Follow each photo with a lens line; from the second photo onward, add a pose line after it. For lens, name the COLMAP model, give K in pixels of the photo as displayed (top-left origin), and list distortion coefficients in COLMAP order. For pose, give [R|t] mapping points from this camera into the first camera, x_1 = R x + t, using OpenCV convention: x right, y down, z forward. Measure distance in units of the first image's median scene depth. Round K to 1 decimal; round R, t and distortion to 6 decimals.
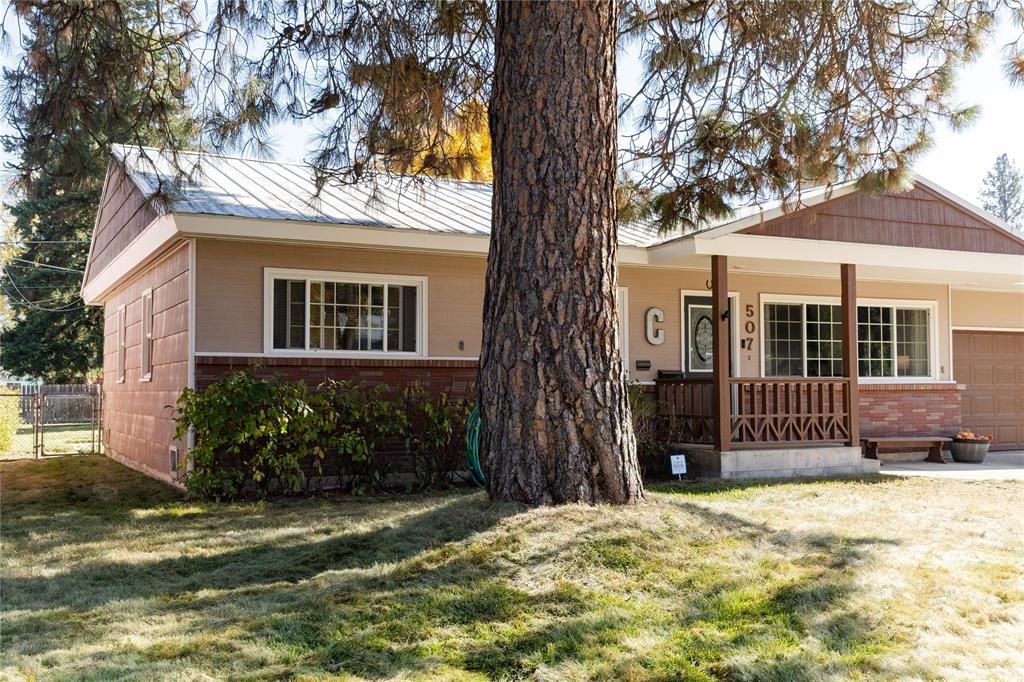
lens RADIAL K [[1028.5, 0, 512.0], [0, 1028.5, 342.8], [0, 0, 1]] dist [0.017309, 0.000000]
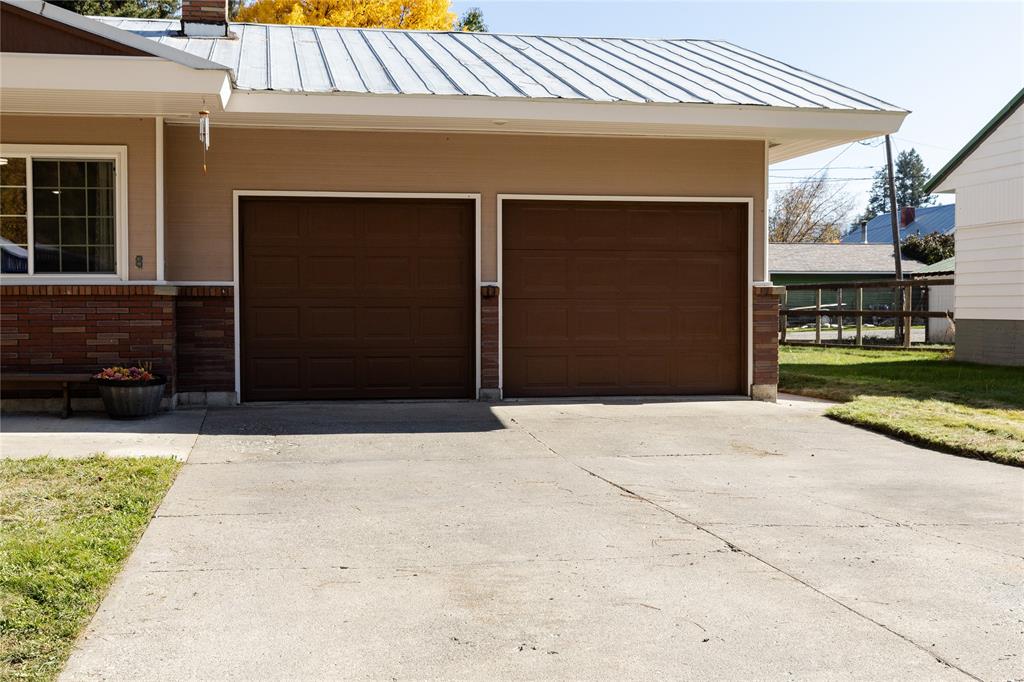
lens RADIAL K [[1239.1, 0, 506.2], [0, 1239.1, 340.9], [0, 0, 1]] dist [0.007072, 0.000000]
pose [[0.958651, 0.013072, -0.284283, 0.922752], [0.008760, 0.997116, 0.075389, 0.021721], [0.284449, -0.074762, 0.955772, 0.417315]]
